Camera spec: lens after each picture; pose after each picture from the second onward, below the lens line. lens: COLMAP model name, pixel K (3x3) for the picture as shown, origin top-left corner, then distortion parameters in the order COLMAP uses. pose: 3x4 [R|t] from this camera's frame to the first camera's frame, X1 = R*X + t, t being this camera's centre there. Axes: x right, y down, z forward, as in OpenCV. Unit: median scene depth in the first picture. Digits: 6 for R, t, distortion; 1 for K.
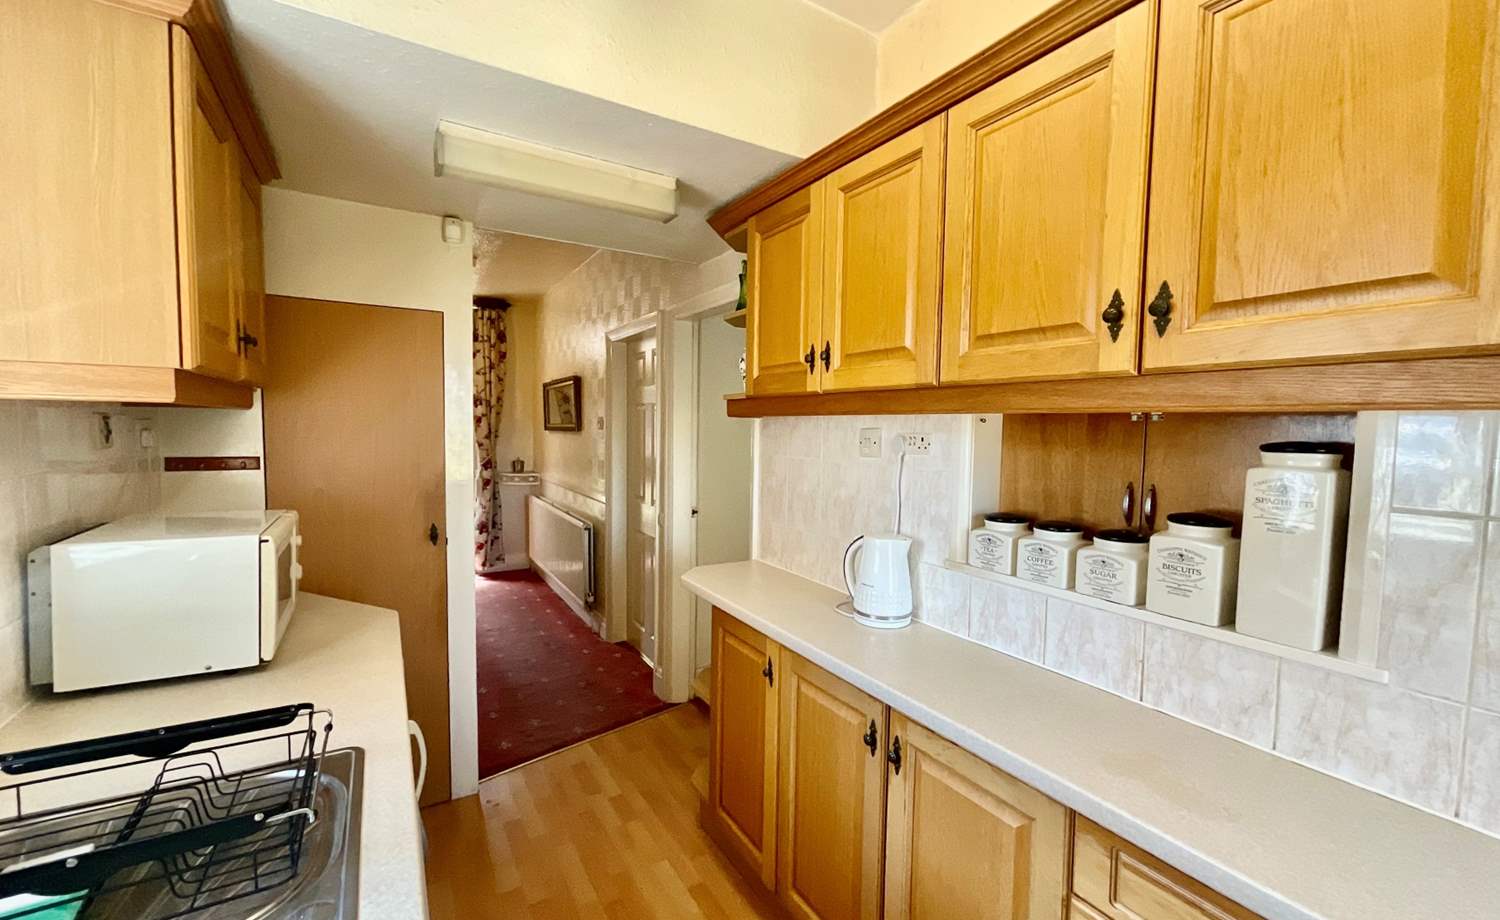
lens RADIAL K [[608.3, 0, 749.3], [0, 608.3, 464.4], [0, 0, 1]] dist [-0.001077, 0.000534]
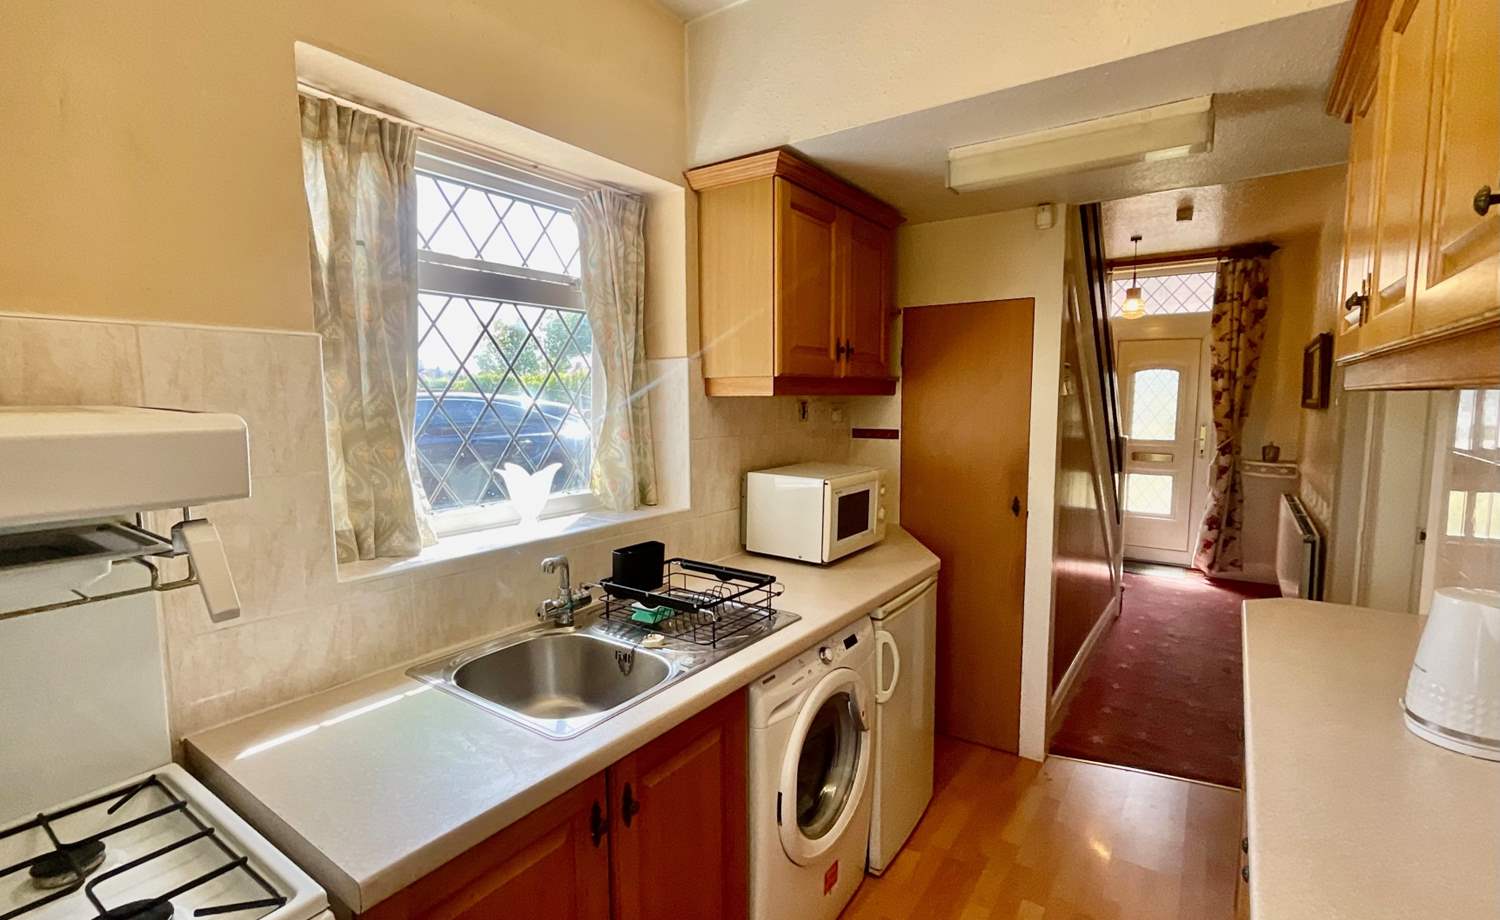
lens RADIAL K [[675.2, 0, 748.0], [0, 675.2, 466.5], [0, 0, 1]] dist [-0.000512, 0.000032]
pose [[0.394818, 0.077186, -0.915511, 0.162184], [-0.047167, 0.996854, 0.063703, -0.004041], [0.917548, 0.018030, 0.397217, 0.033854]]
